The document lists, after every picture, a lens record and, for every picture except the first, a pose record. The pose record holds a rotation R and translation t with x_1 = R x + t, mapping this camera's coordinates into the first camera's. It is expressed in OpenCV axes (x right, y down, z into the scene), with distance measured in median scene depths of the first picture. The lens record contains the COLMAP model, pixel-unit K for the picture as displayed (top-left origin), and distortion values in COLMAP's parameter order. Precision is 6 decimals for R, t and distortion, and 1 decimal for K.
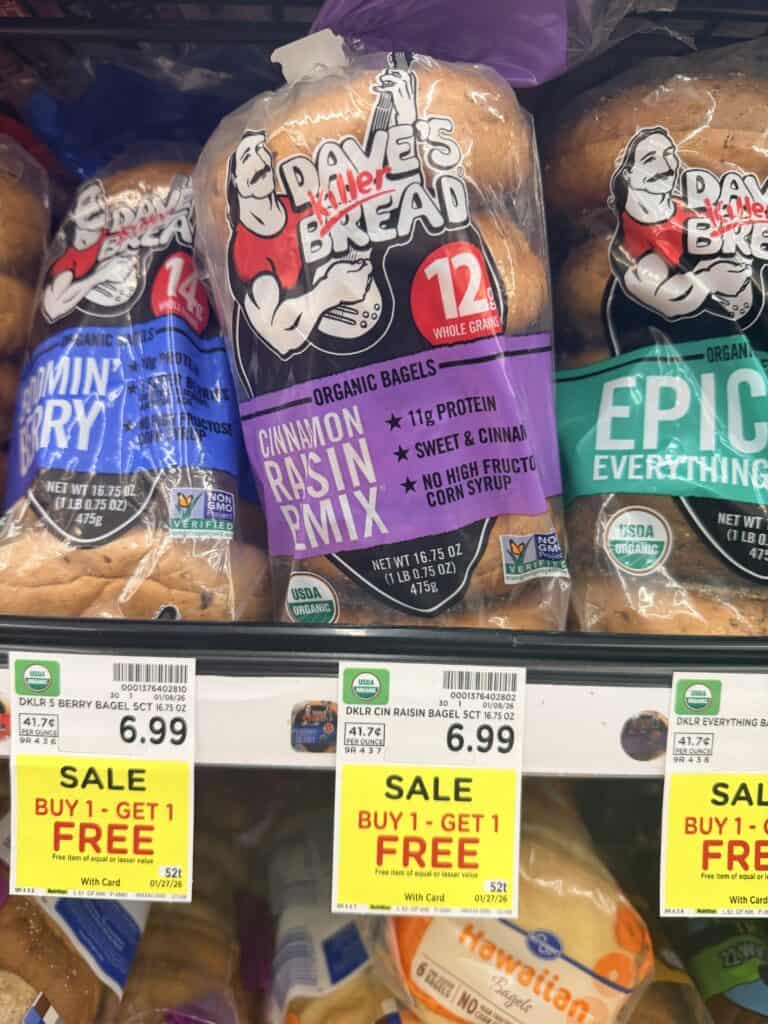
lens RADIAL K [[760.0, 0, 396.8], [0, 760.0, 536.0], [0, 0, 1]] dist [0.008001, -0.088557]
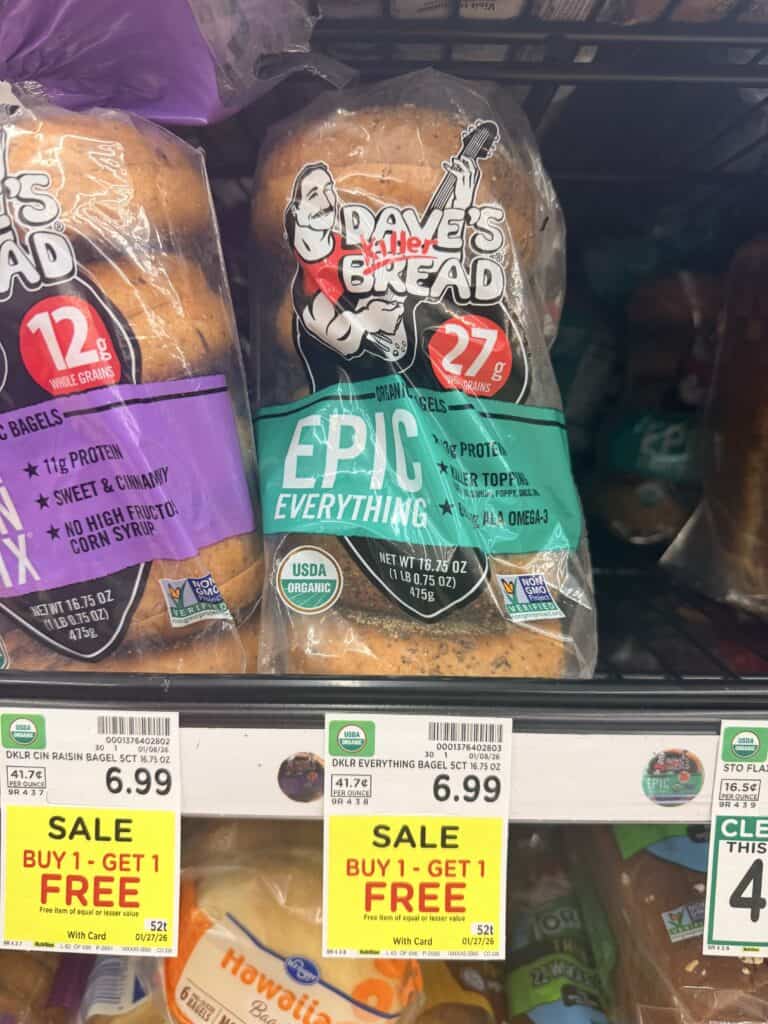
lens RADIAL K [[760.0, 0, 407.6], [0, 760.0, 541.1], [0, 0, 1]] dist [0.008001, -0.088557]
pose [[0.999860, -0.016509, -0.002630, 0.470663], [0.016545, 0.999765, 0.014030, -0.060344], [0.002397, -0.014072, 0.999898, -0.000926]]
